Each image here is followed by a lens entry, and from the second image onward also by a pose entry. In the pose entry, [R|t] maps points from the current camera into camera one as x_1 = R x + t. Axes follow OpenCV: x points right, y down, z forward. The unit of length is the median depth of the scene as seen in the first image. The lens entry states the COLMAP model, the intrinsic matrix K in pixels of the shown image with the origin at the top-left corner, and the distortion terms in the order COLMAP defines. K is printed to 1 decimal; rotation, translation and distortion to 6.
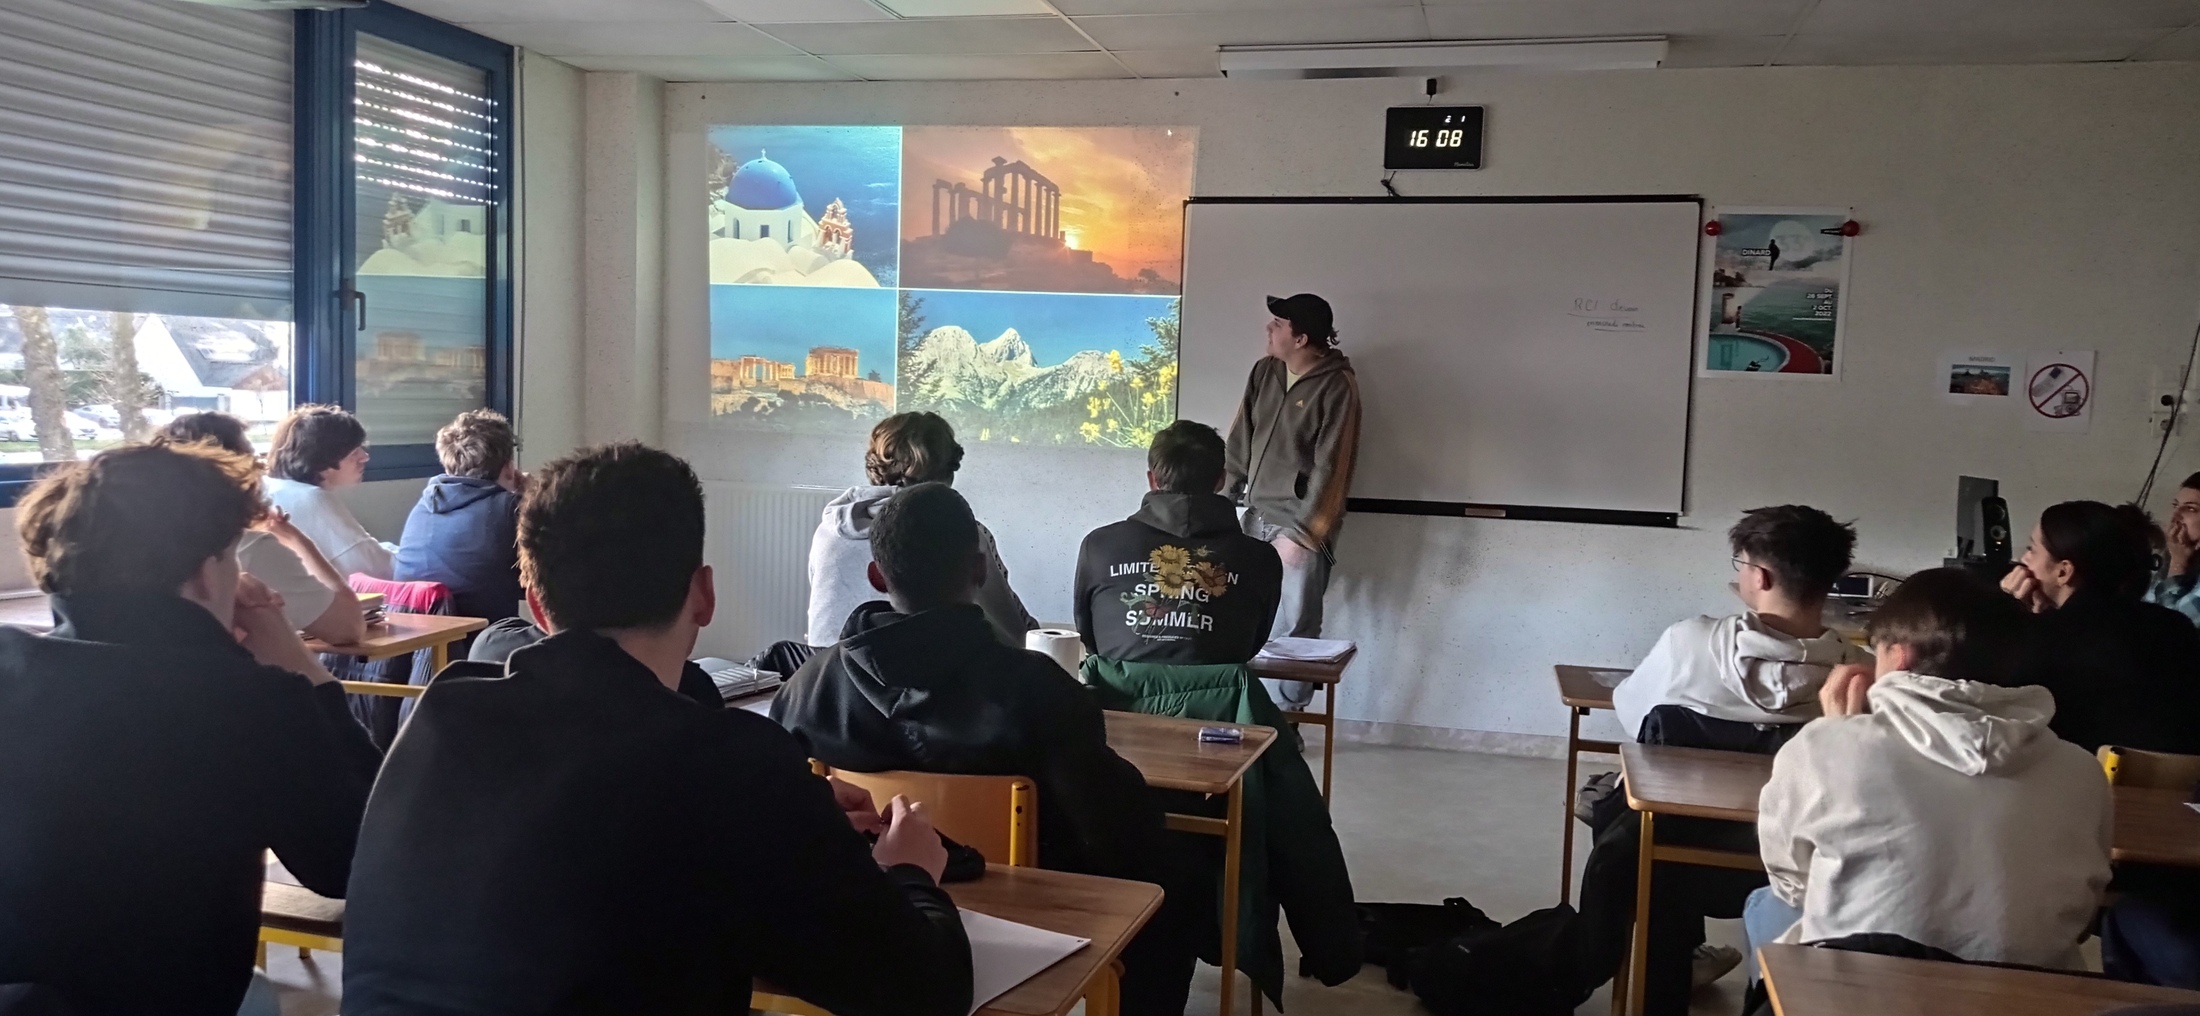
lens RADIAL K [[1623.2, 0, 1091.6], [0, 1623.2, 503.0], [0, 0, 1]] dist [0.009909, -0.001572]
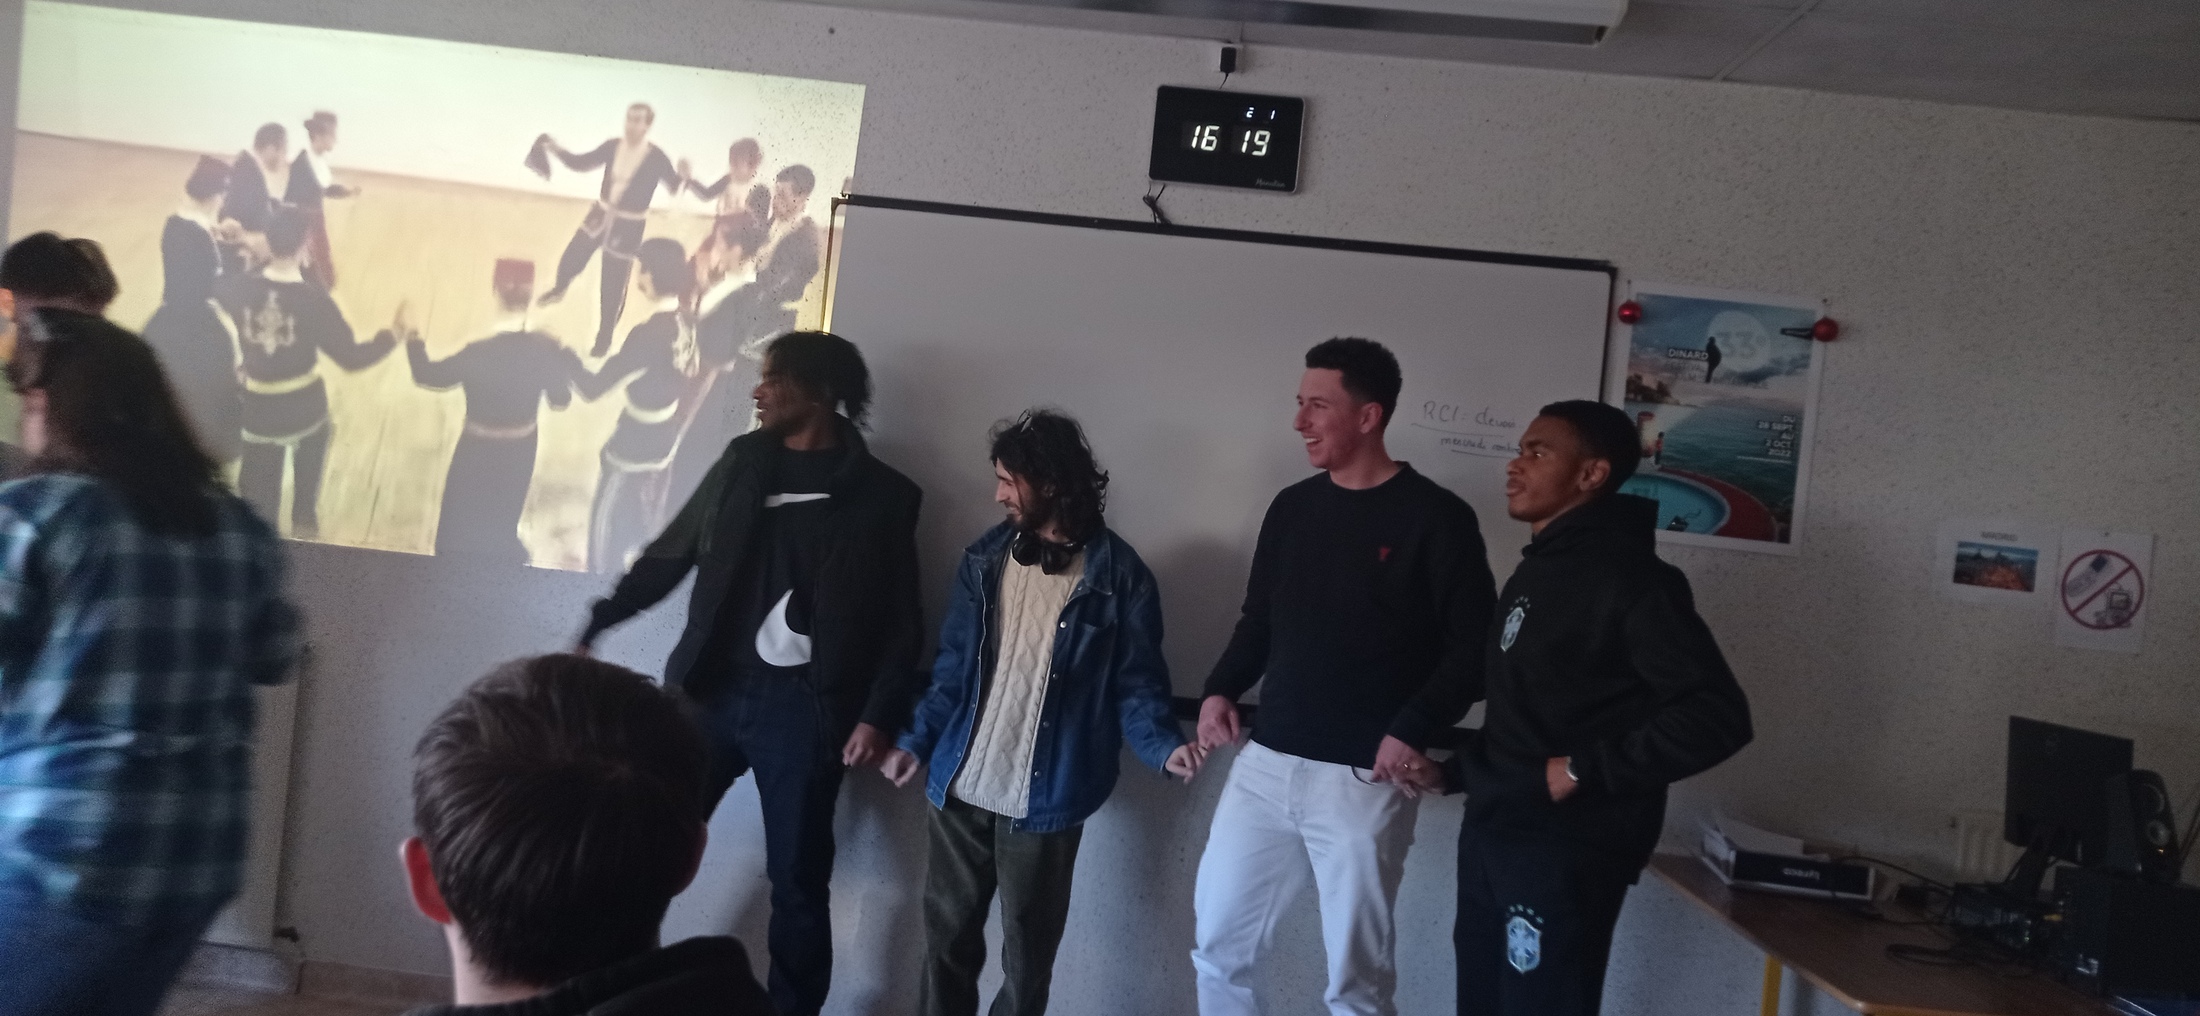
lens RADIAL K [[1623.2, 0, 1091.9], [0, 1623.2, 507.2], [0, 0, 1]] dist [0.009909, -0.001572]
pose [[0.976957, 0.068185, 0.202250, 0.038189], [-0.054112, 0.995765, -0.074322, -0.028469], [-0.206462, 0.061665, 0.976510, 0.400103]]
